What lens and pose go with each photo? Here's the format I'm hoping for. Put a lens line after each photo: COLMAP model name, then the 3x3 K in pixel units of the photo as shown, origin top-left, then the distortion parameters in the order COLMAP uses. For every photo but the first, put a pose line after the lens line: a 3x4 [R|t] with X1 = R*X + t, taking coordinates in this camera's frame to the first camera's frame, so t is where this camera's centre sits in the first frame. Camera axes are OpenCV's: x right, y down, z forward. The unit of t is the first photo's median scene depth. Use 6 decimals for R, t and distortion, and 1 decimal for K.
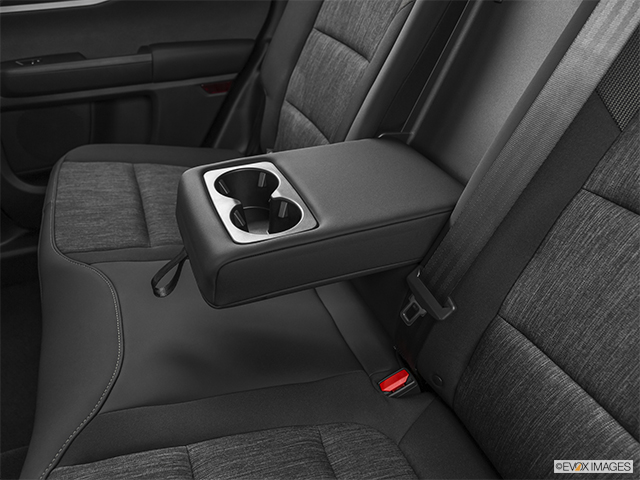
lens RADIAL K [[449.7, 0, 320.0], [0, 449.7, 240.0], [0, 0, 1]] dist [0.025234, 0.001418]
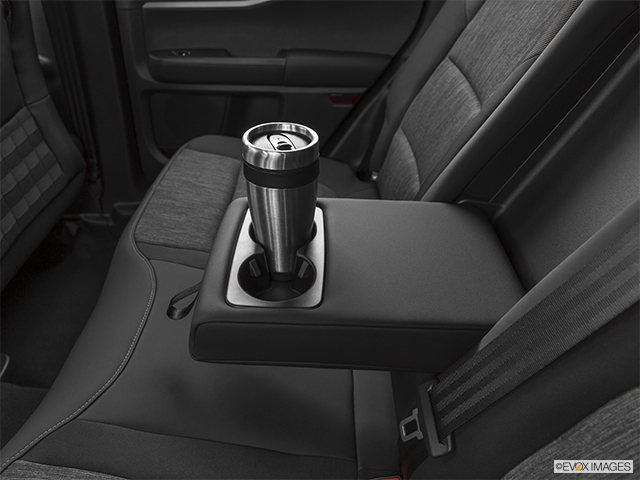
lens RADIAL K [[449.7, 0, 320.0], [0, 449.7, 240.0], [0, 0, 1]] dist [0.025234, 0.001418]
pose [[0.922252, 0.251452, -0.293638, 0.113573], [-0.247153, 0.967564, 0.052306, -0.101027], [0.297266, 0.024334, 0.954485, 0.071891]]
